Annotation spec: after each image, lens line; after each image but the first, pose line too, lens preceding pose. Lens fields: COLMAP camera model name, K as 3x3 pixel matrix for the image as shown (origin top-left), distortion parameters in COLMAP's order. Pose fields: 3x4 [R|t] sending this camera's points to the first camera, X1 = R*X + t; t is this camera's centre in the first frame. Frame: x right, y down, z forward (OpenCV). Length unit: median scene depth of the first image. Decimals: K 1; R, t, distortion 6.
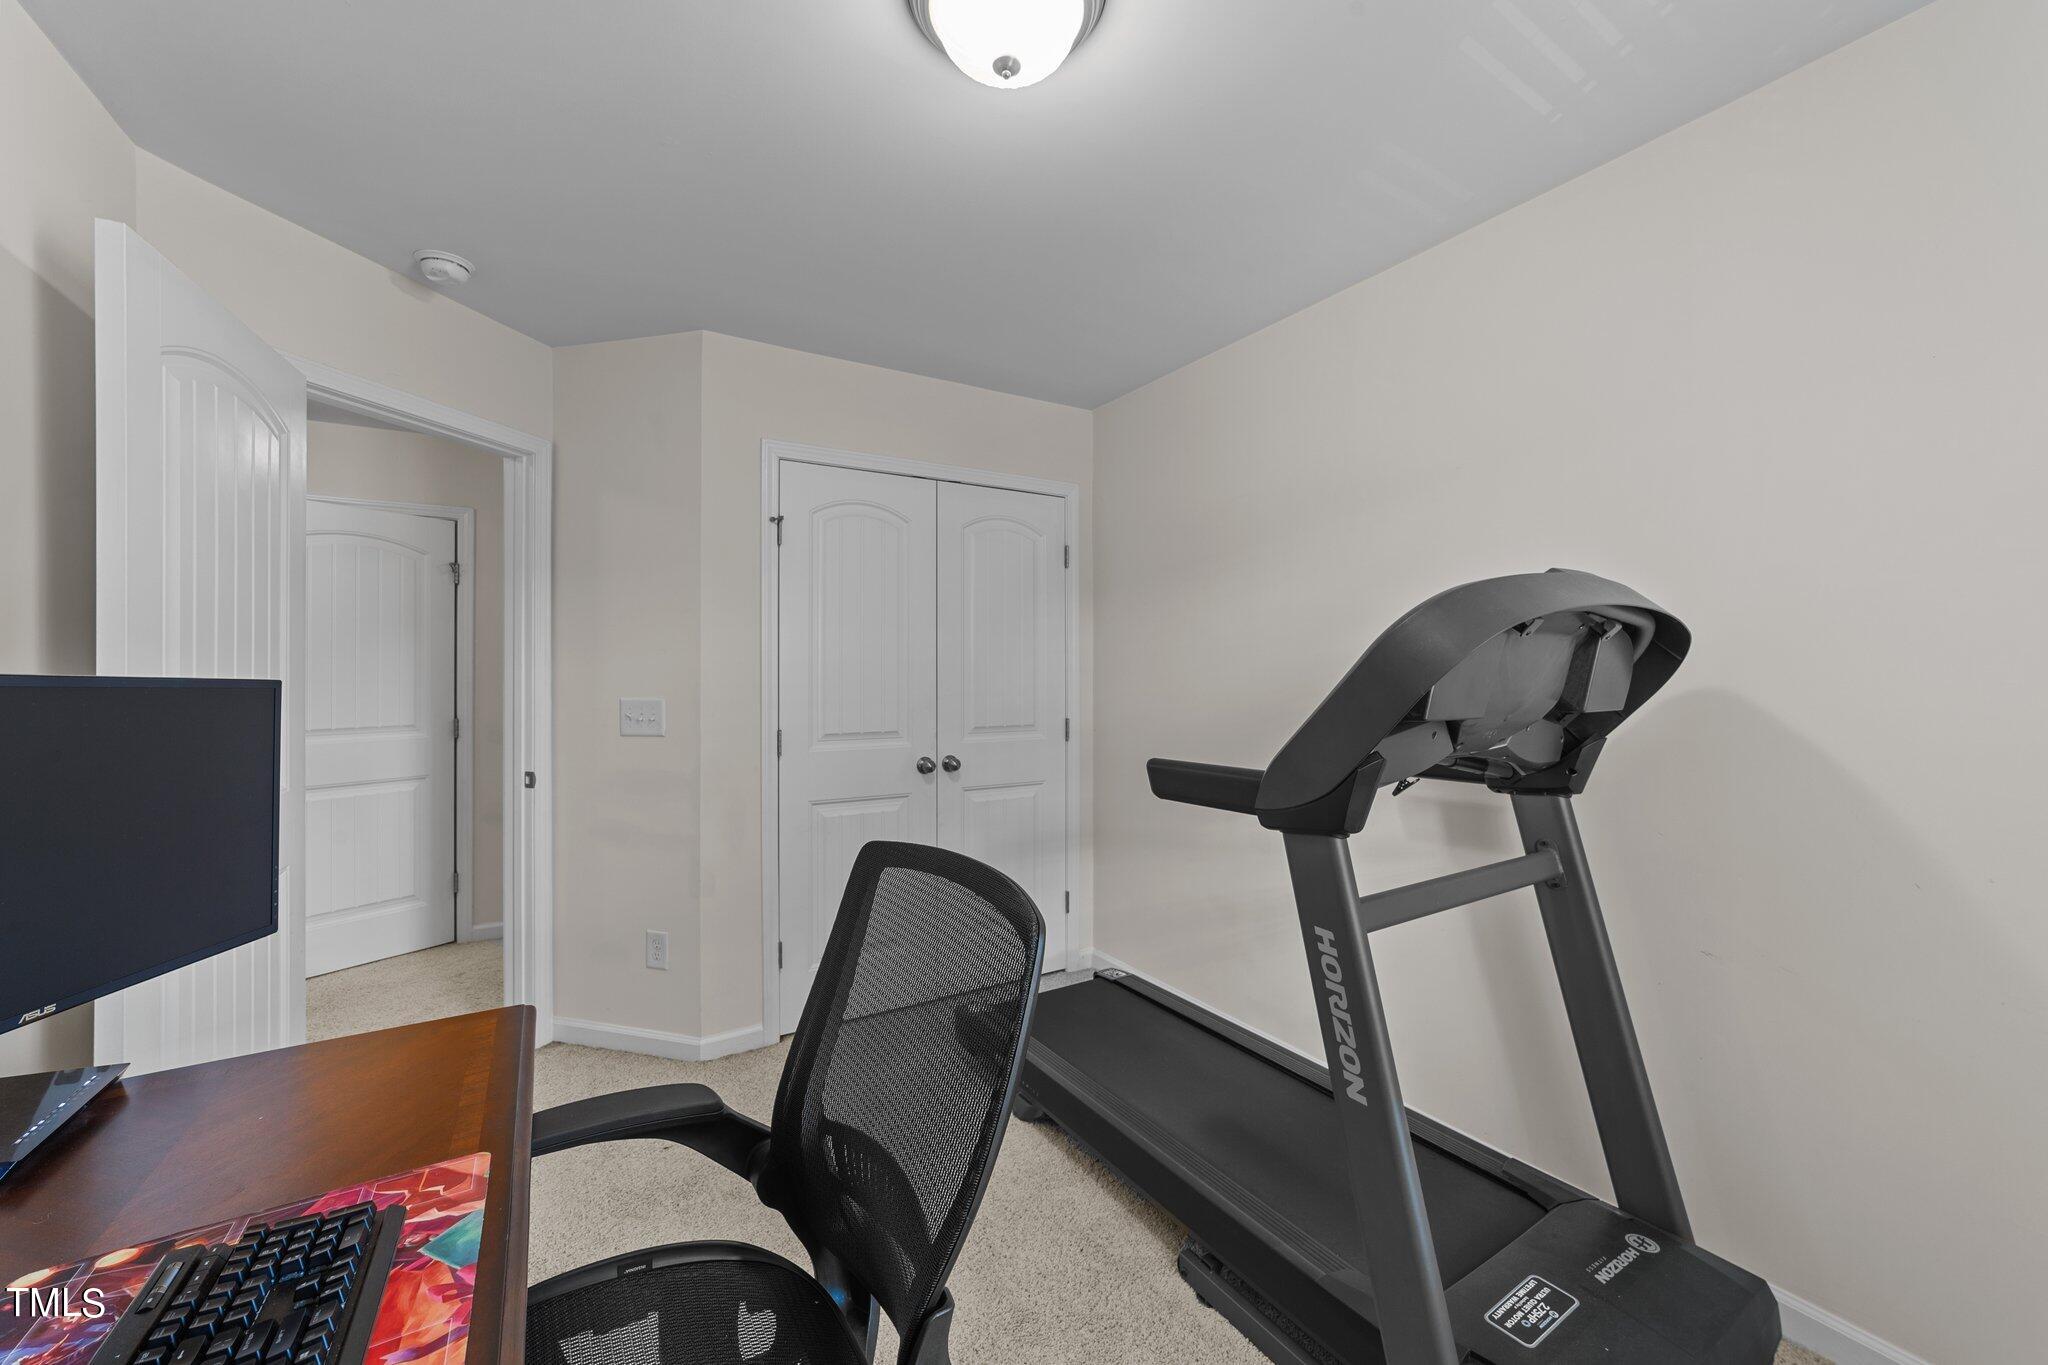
lens RADIAL K [[789.4, 0, 1023.8], [0, 789.4, 671.8], [0, 0, 1]] dist [-0.011525, 0.006303]
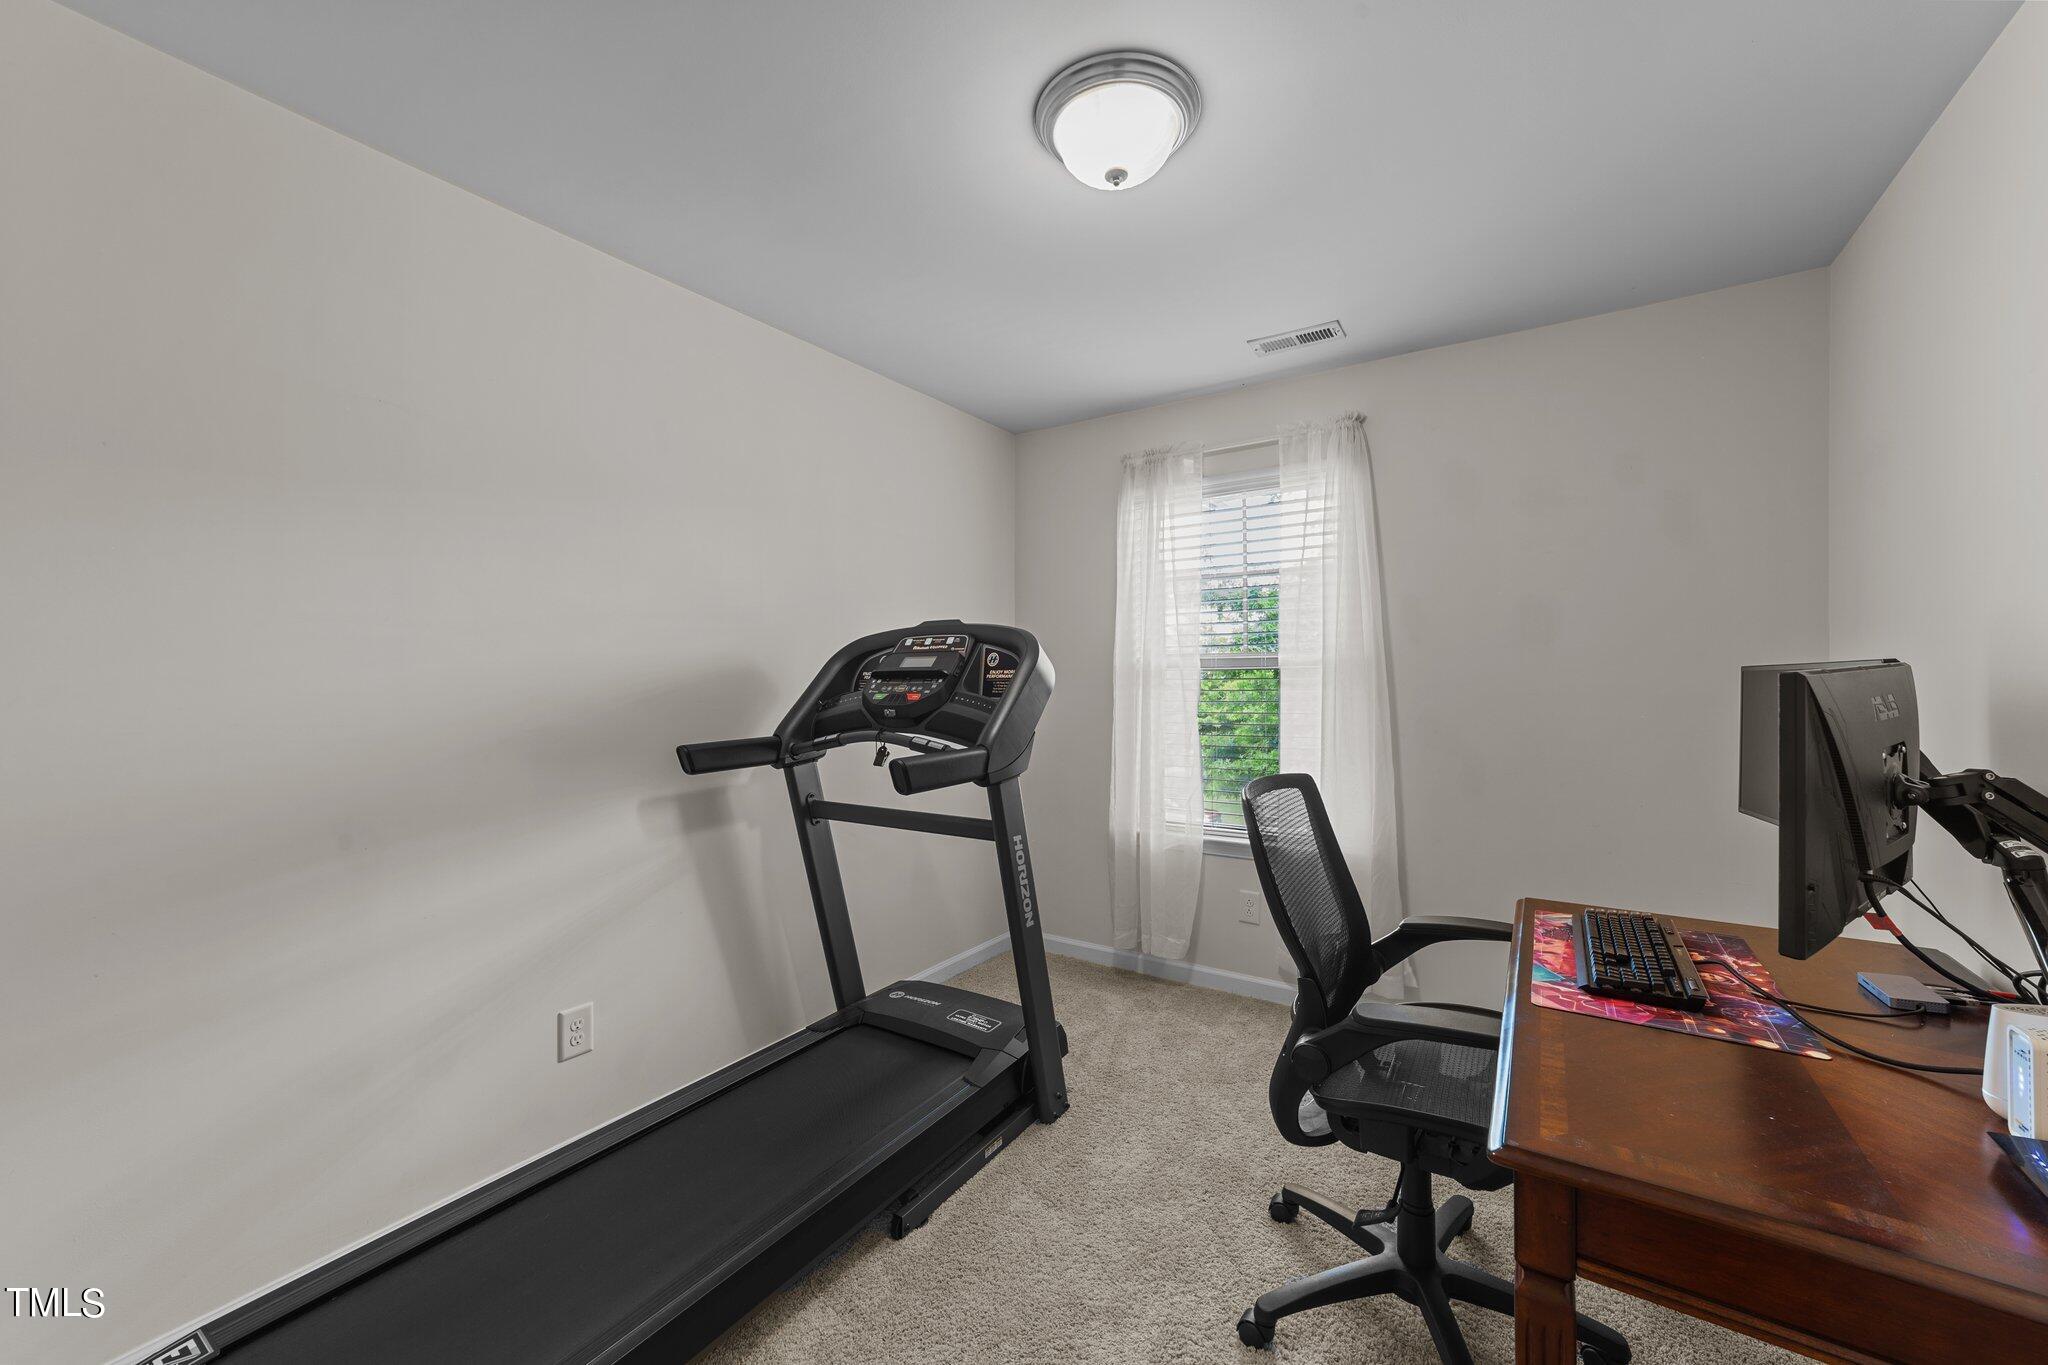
lens RADIAL K [[789.4, 0, 1020.7], [0, 789.4, 682.6], [0, 0, 1]] dist [-0.011525, 0.006303]
pose [[-0.422487, 0.003044, 0.906364, -1.111899], [0.006870, 0.999976, -0.000155, 0.013540], [-0.906343, 0.006161, -0.422498, 1.714530]]
